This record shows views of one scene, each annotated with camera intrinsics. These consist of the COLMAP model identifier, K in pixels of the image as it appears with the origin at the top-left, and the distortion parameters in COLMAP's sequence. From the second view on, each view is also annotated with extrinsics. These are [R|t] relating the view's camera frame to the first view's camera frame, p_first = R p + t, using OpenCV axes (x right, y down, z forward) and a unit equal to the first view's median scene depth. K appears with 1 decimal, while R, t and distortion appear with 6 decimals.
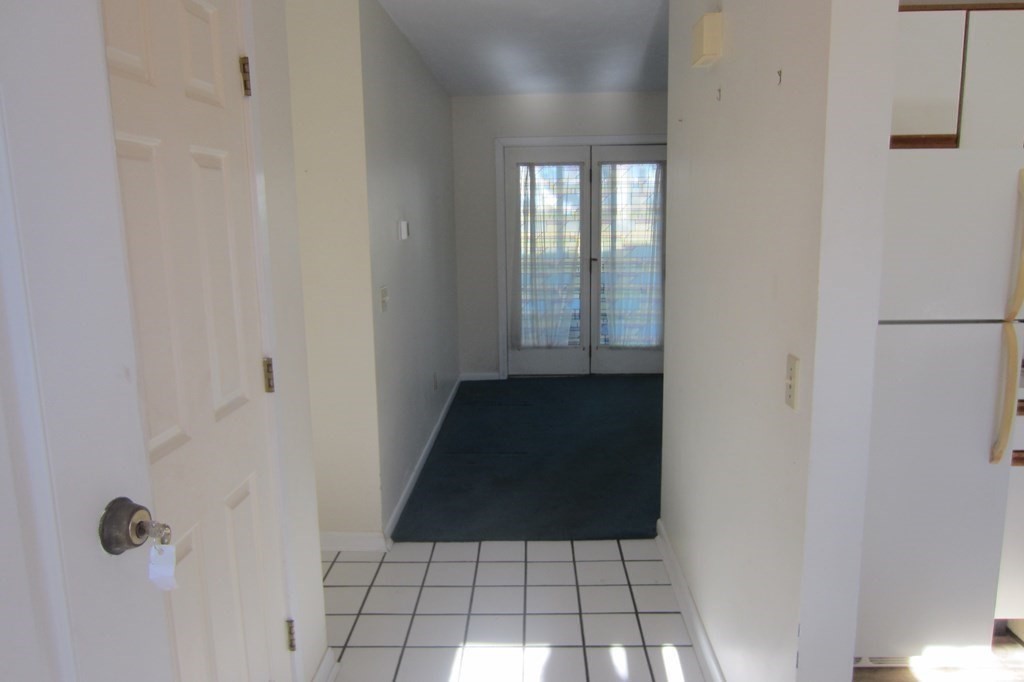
lens RADIAL K [[753.8, 0, 512.0], [0, 753.8, 341.0], [0, 0, 1]] dist [-0.016748, 0.001789]
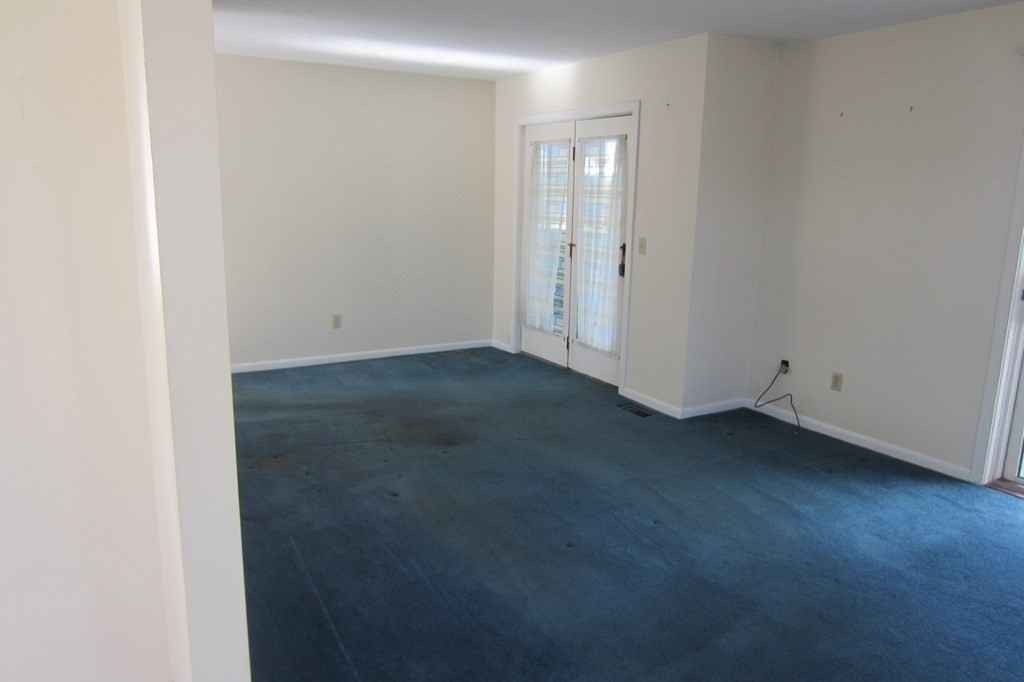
lens RADIAL K [[729.8, 0, 512.0], [0, 729.8, 341.0], [0, 0, 1]] dist [-0.023237, 0.010392]
pose [[0.525962, 0.202063, -0.826156, 0.819836], [-0.171596, 0.976604, 0.129616, -0.094899], [0.833018, 0.073592, 0.548330, 0.449412]]
